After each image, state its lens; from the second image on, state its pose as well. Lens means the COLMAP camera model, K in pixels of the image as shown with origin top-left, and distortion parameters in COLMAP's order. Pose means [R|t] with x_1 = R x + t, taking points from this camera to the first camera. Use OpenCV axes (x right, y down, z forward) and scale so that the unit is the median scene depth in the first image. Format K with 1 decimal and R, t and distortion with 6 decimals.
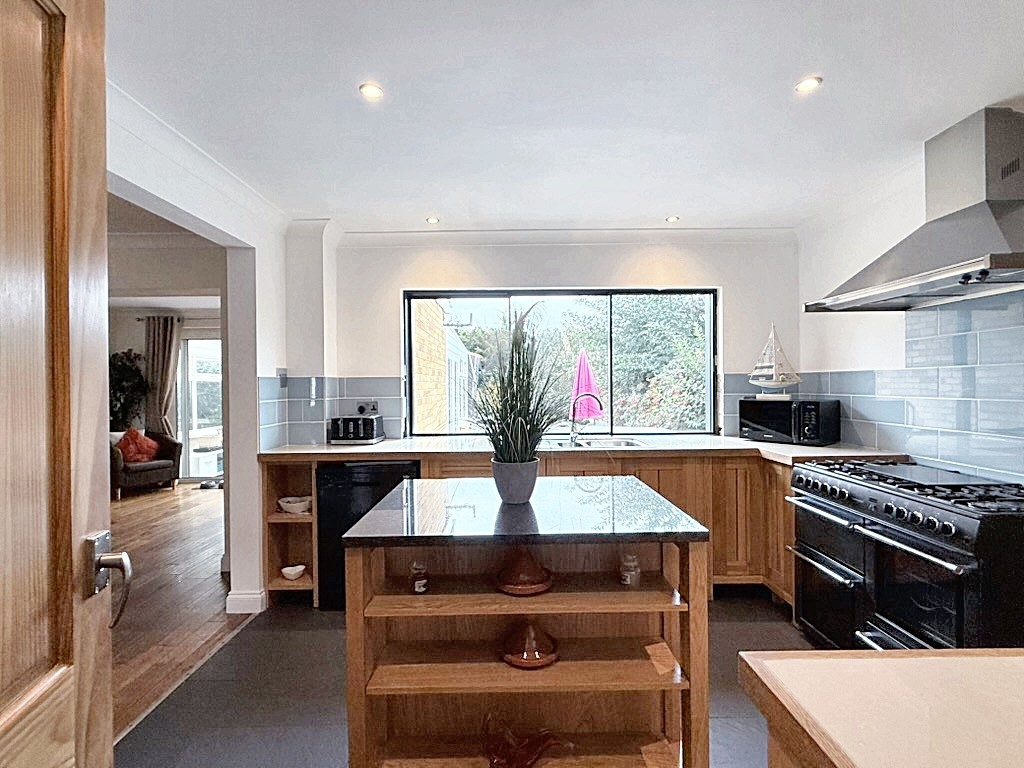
lens RADIAL K [[493.5, 0, 512.0], [0, 493.5, 384.0], [0, 0, 1]] dist [-0.000647, -0.000239]
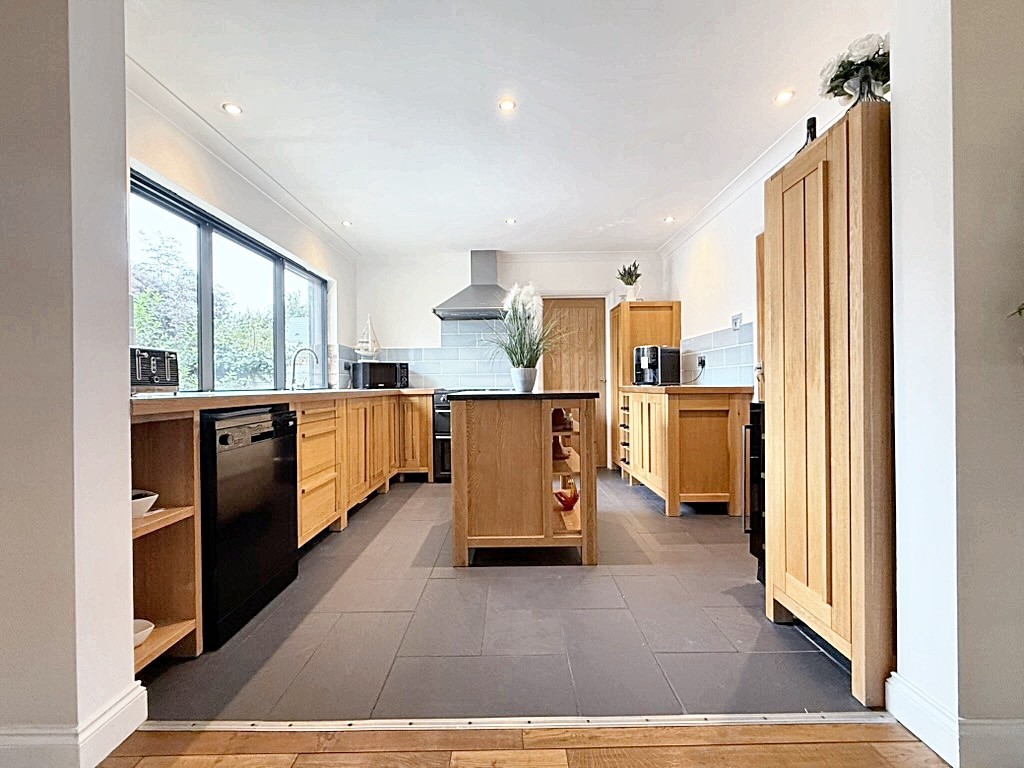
lens RADIAL K [[420.5, 0, 527.2], [0, 420.5, 385.2], [0, 0, 1]] dist [0.042862, 0.000042]
pose [[-0.009685, 0.008612, 0.999916, -0.928848], [0.009934, 0.999914, -0.008516, 0.134295], [-0.999904, 0.009850, -0.009770, 0.602436]]
